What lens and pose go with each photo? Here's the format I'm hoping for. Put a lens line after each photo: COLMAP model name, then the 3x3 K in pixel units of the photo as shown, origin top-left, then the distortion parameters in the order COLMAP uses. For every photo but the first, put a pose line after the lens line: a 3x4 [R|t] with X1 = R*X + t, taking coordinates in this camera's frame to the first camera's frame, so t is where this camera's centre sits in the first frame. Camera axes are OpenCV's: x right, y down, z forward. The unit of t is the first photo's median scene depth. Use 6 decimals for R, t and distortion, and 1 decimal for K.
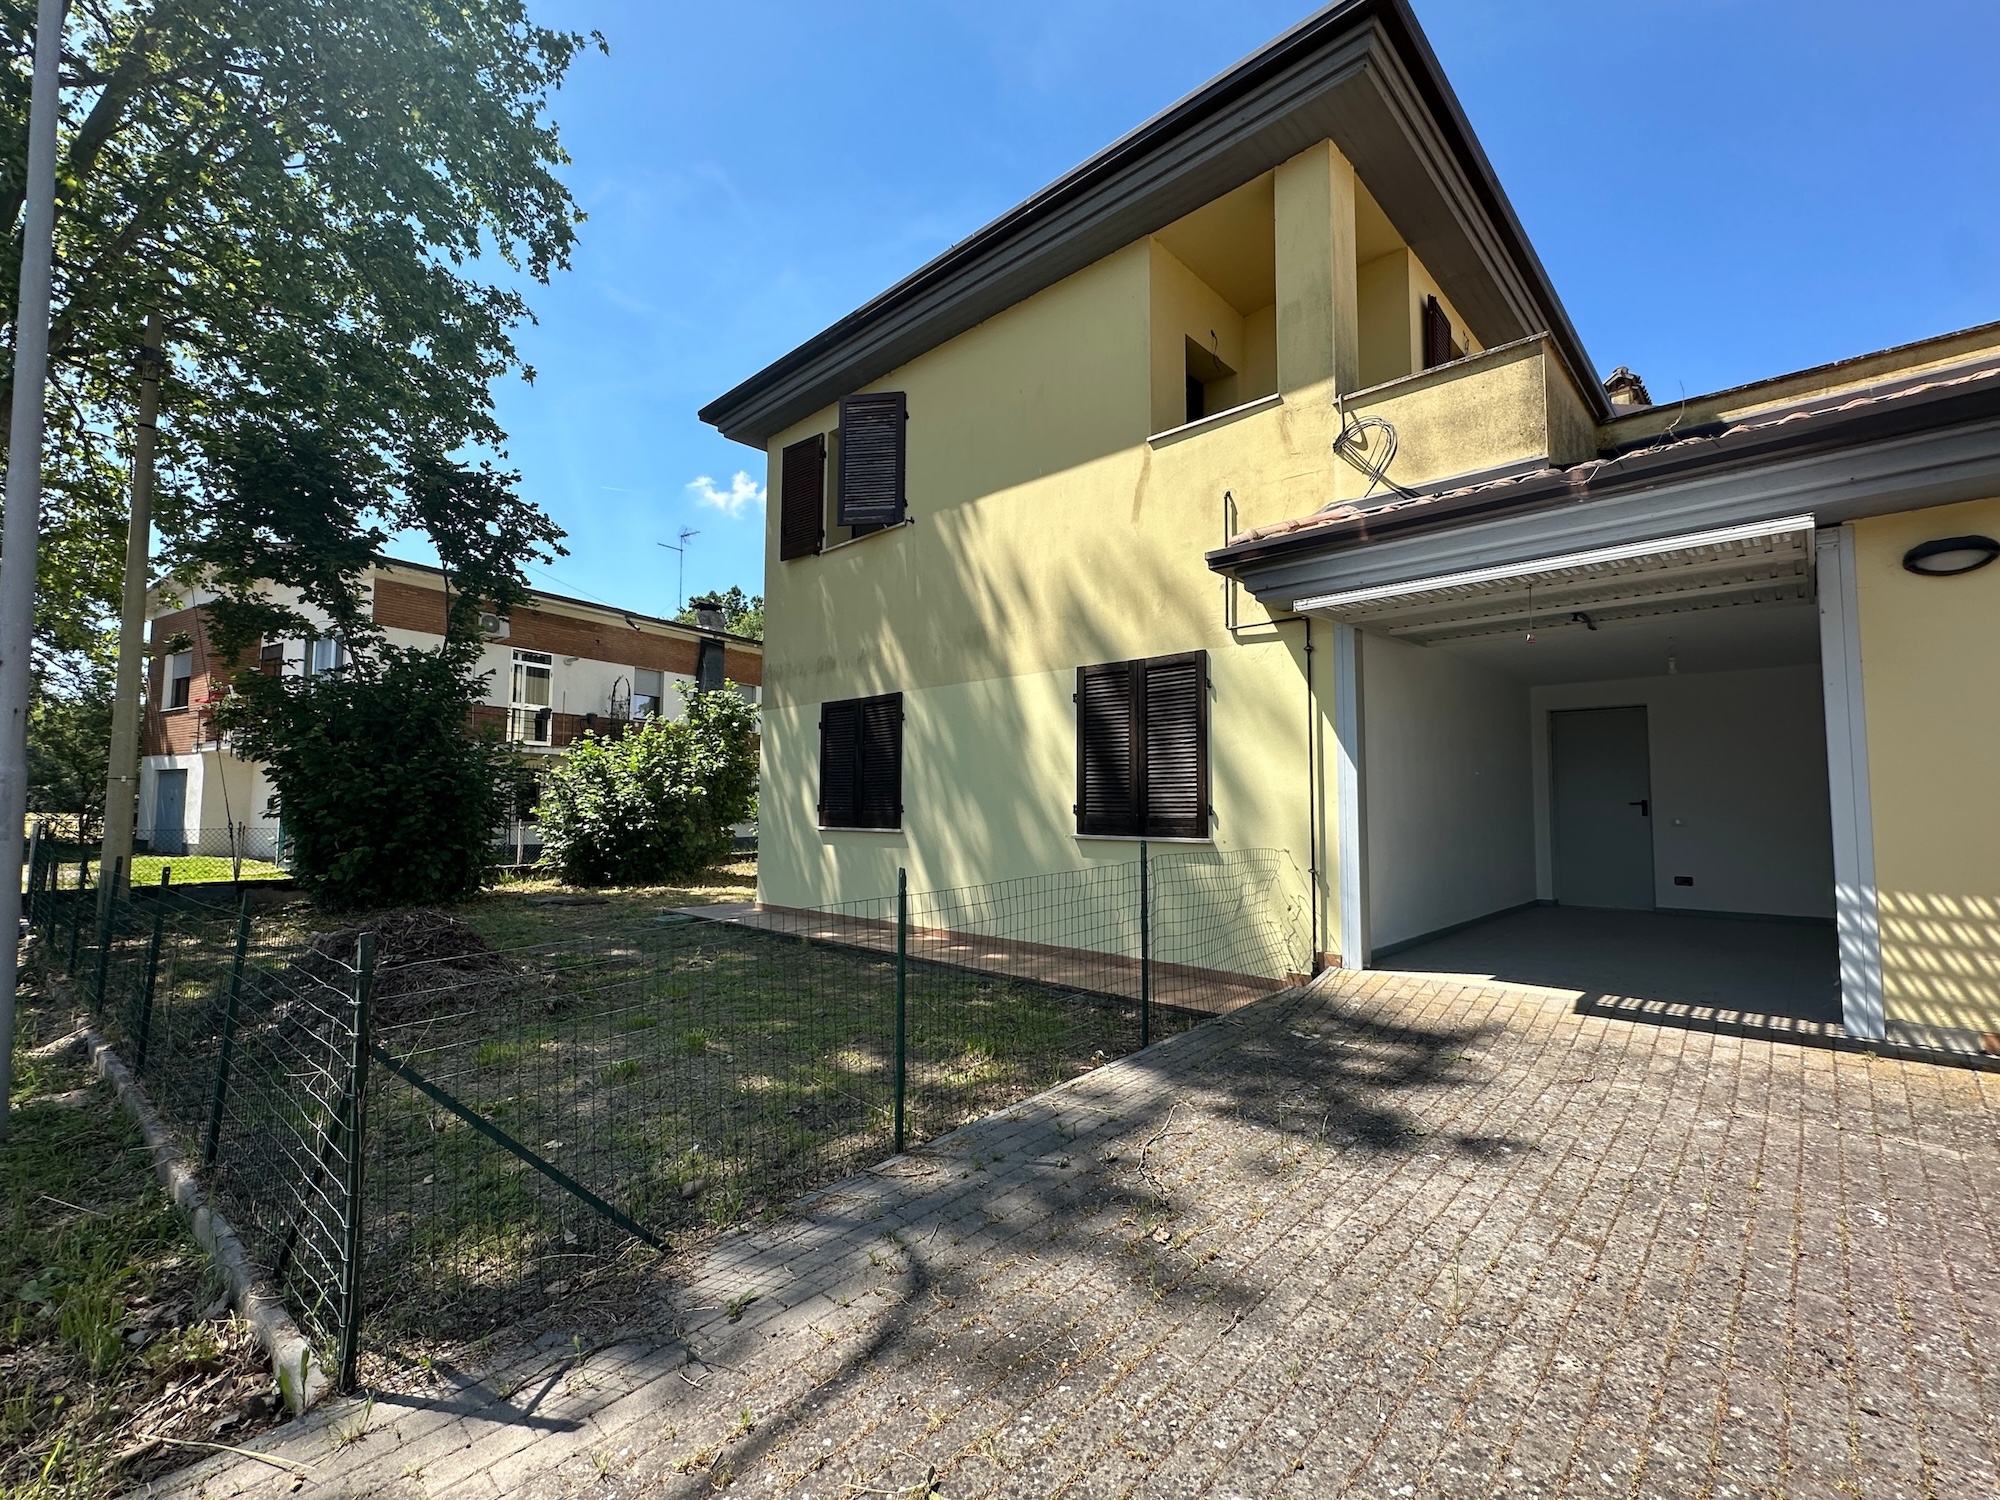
lens RADIAL K [[853.7, 0, 1008.5], [0, 853.7, 751.3], [0, 0, 1]] dist [-0.006515, -0.000498]
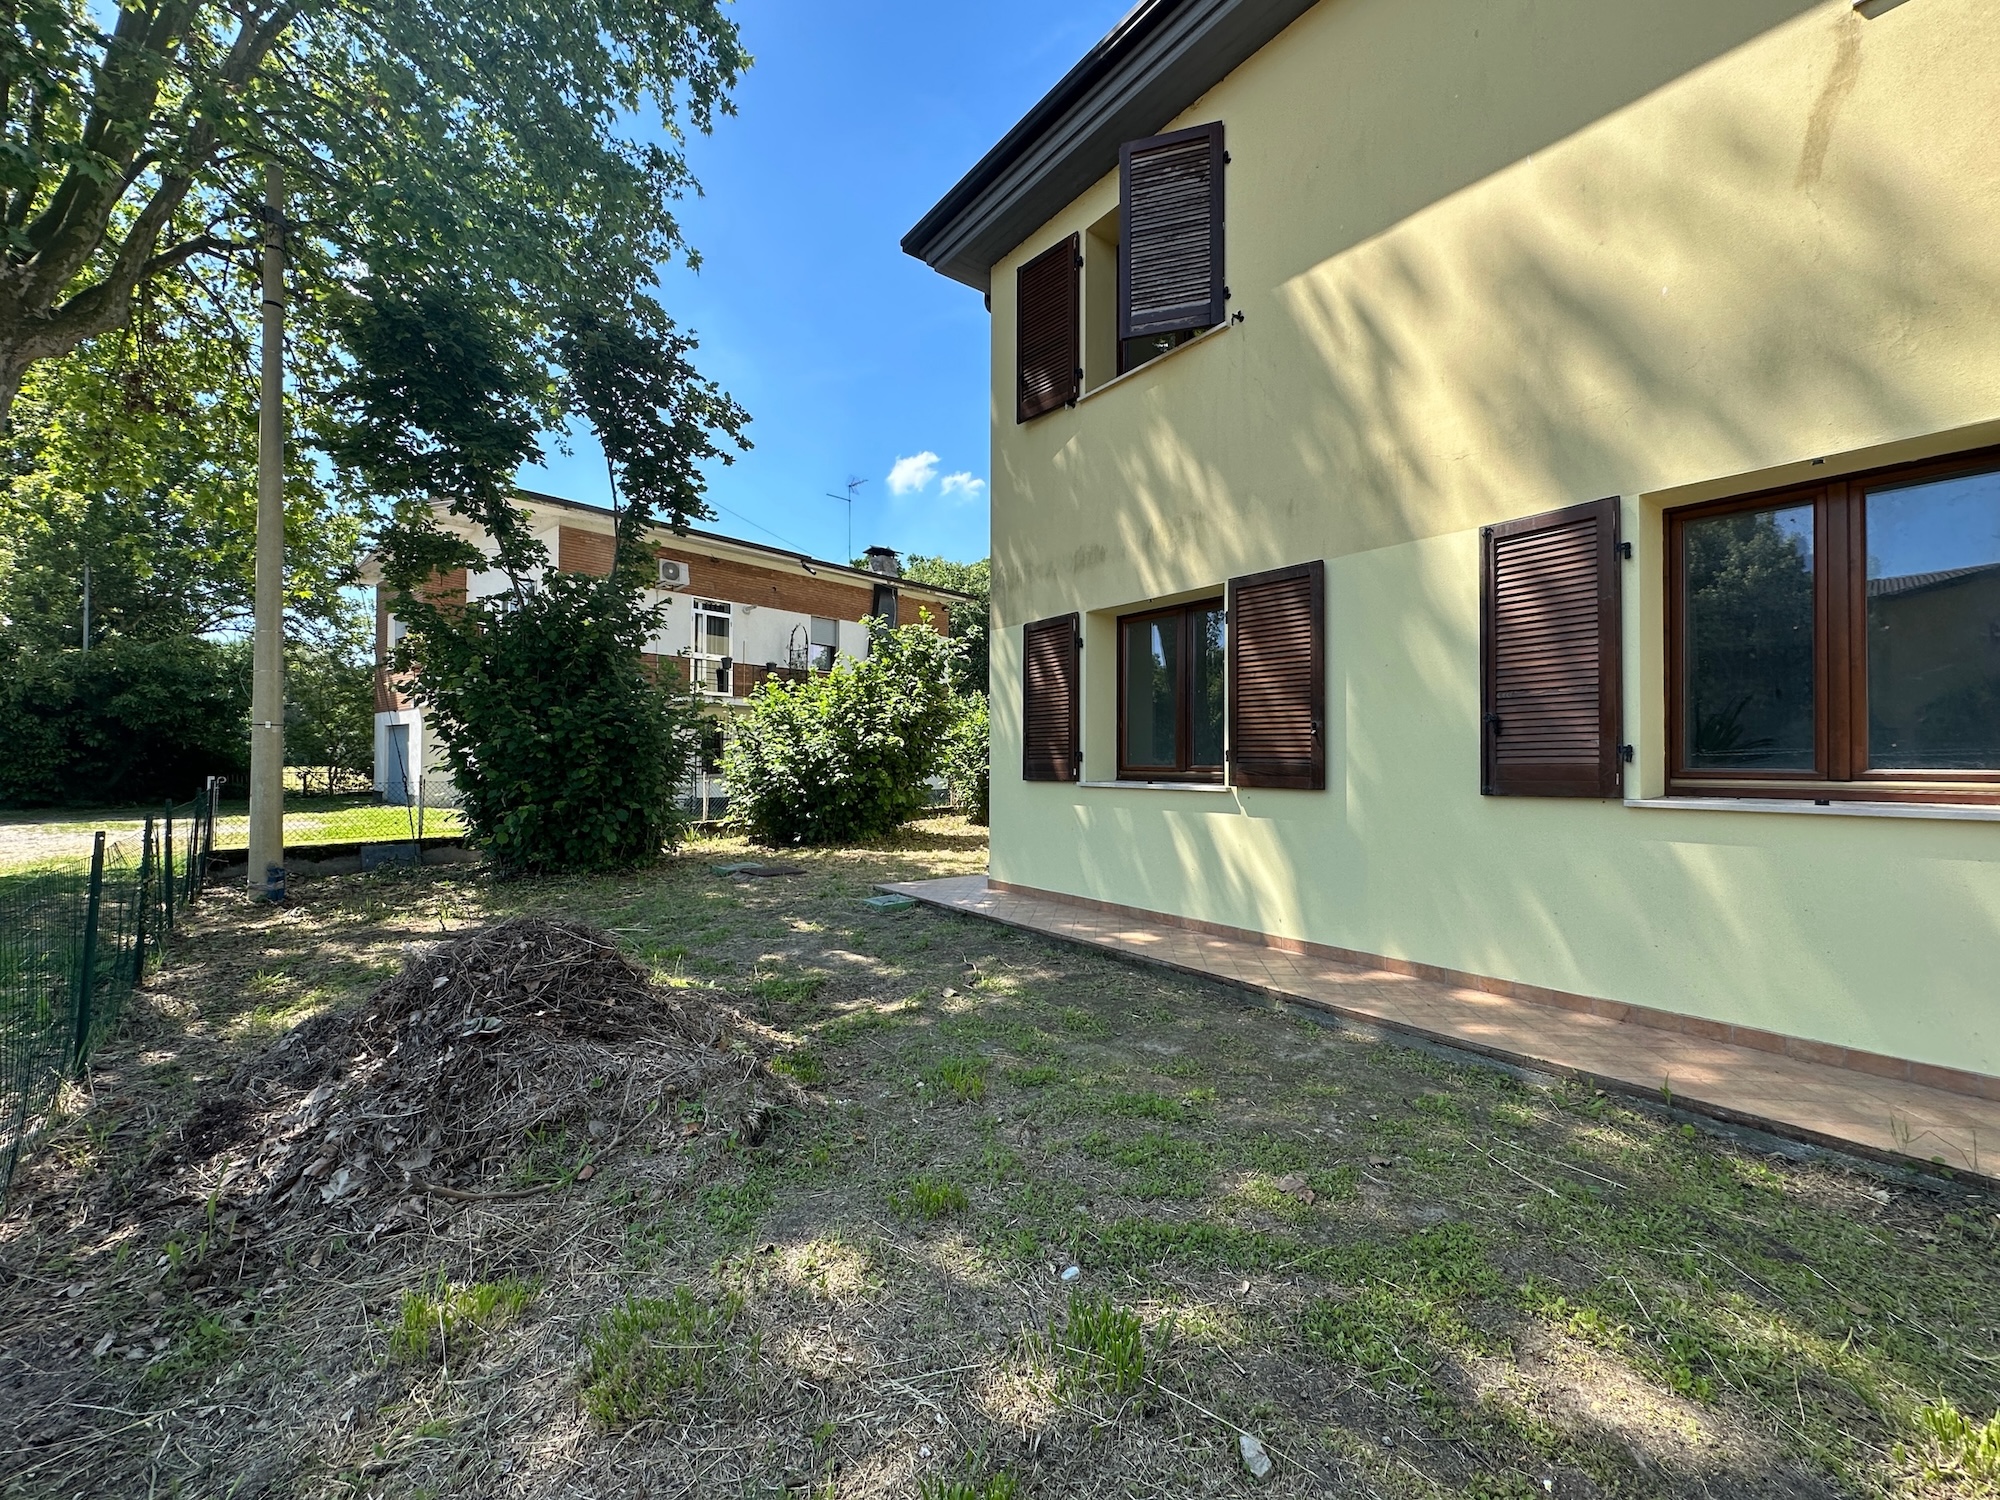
lens RADIAL K [[801.8, 0, 1004.4], [0, 801.8, 754.5], [0, 0, 1]] dist [-0.002896, 0.000630]
pose [[0.986265, -0.002569, -0.165153, -0.136965], [0.012015, 0.998346, 0.056219, 0.019822], [0.164736, -0.057431, 0.984664, 0.249058]]
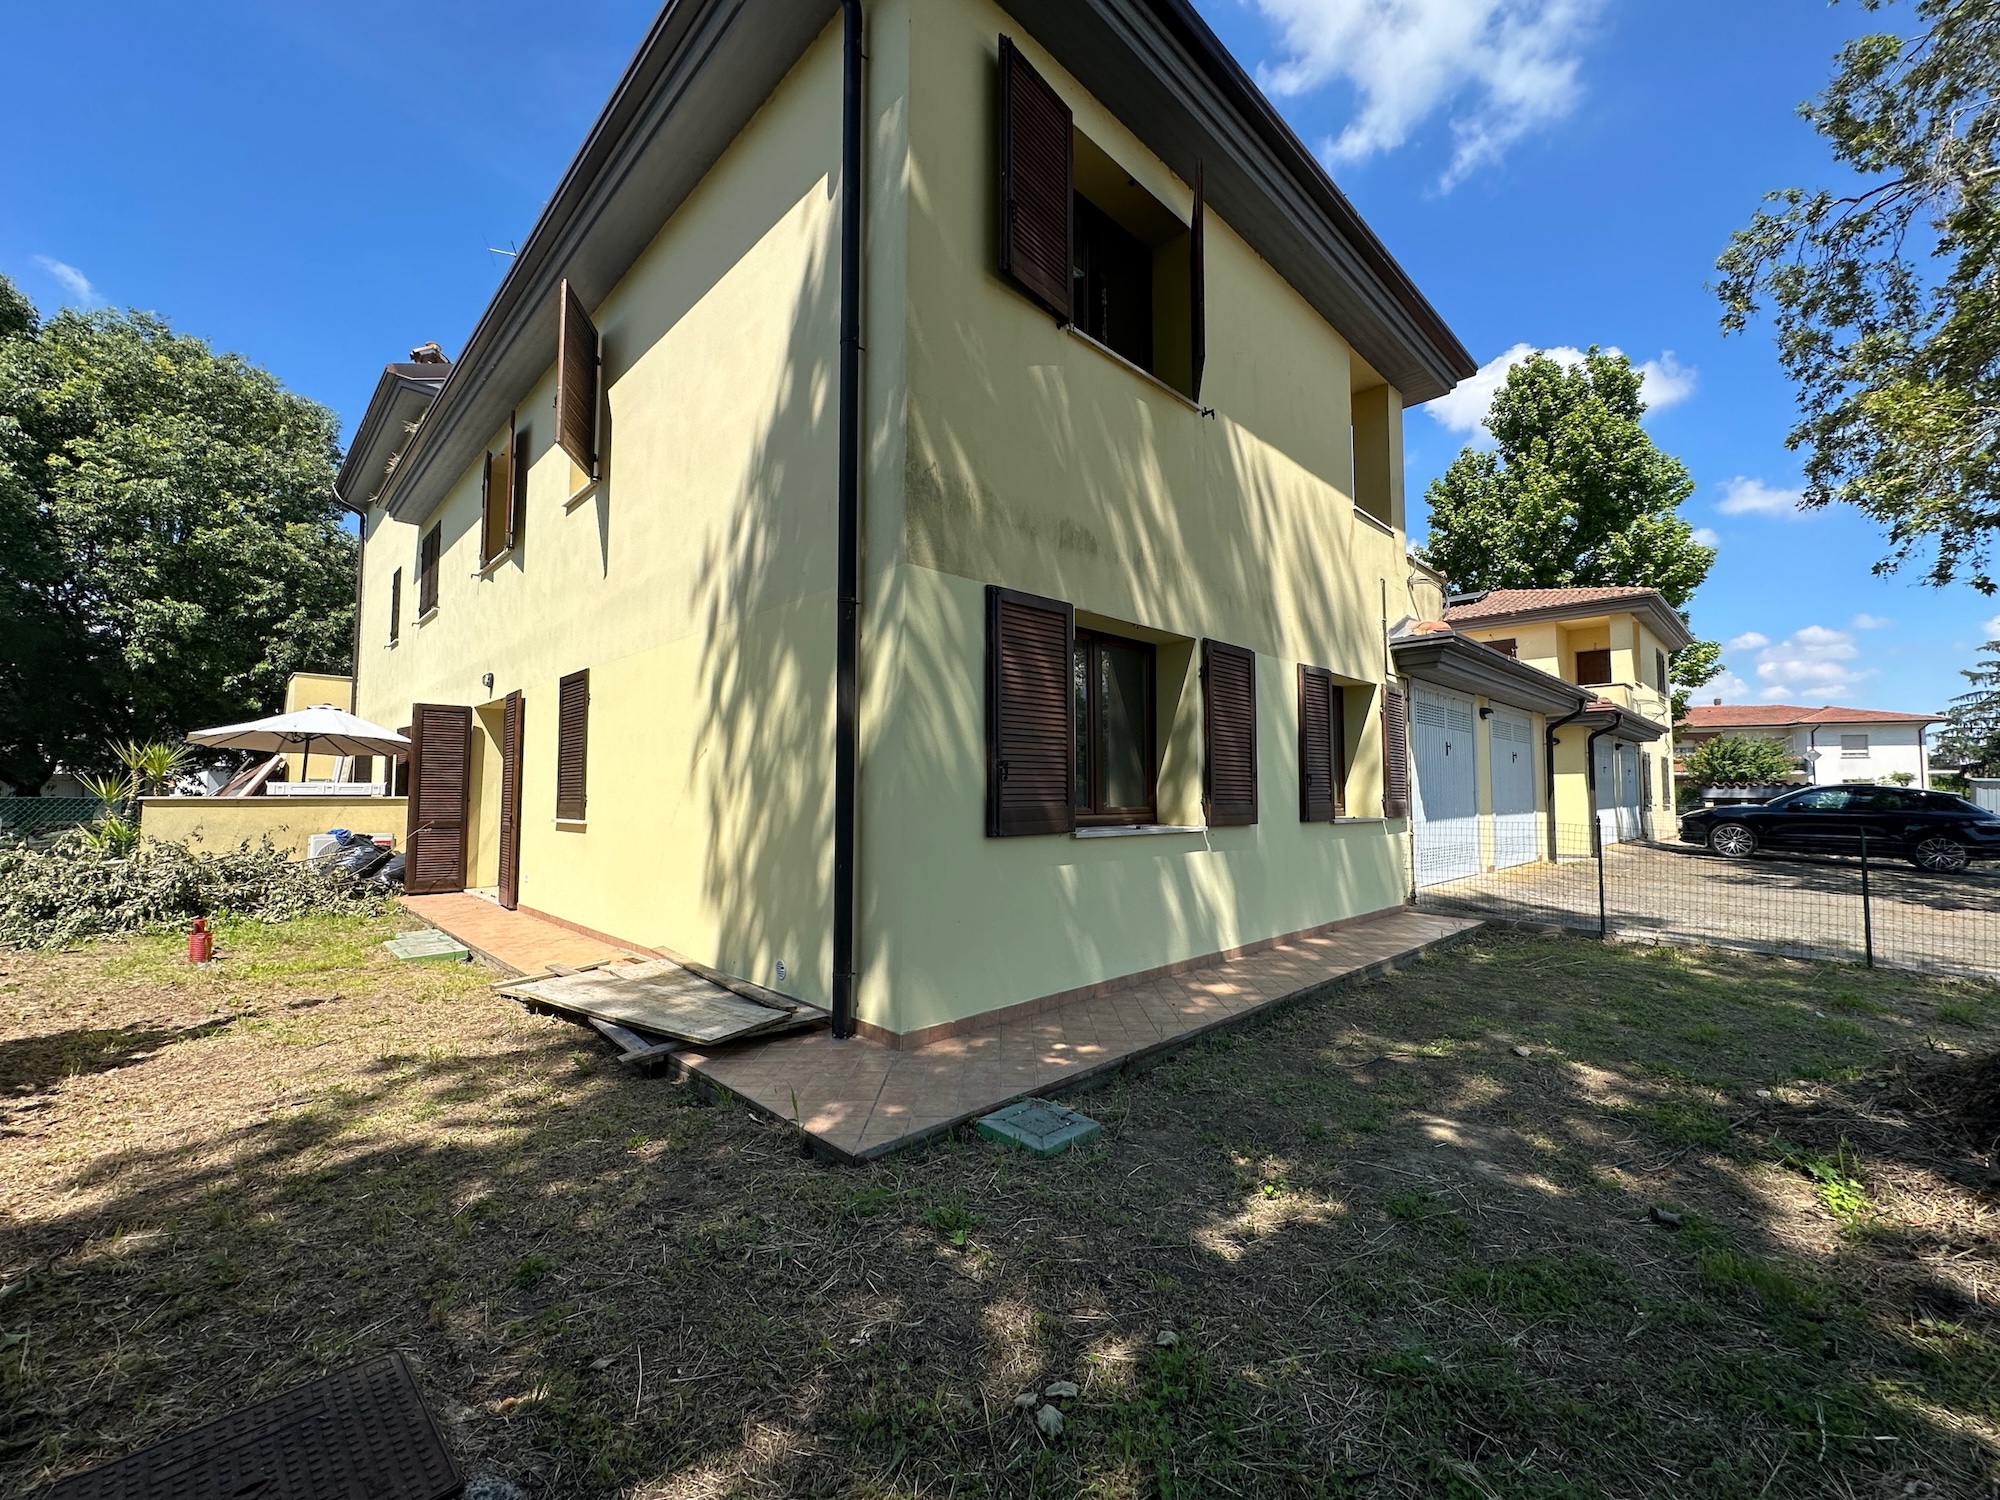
lens RADIAL K [[801.8, 0, 1002.7], [0, 801.8, 740.9], [0, 0, 1]] dist [-0.002896, 0.000630]
pose [[0.040746, 0.070279, 0.996695, -0.570800], [-0.061032, 0.995836, -0.067723, 0.052679], [-0.997304, -0.058071, 0.044865, 0.799110]]
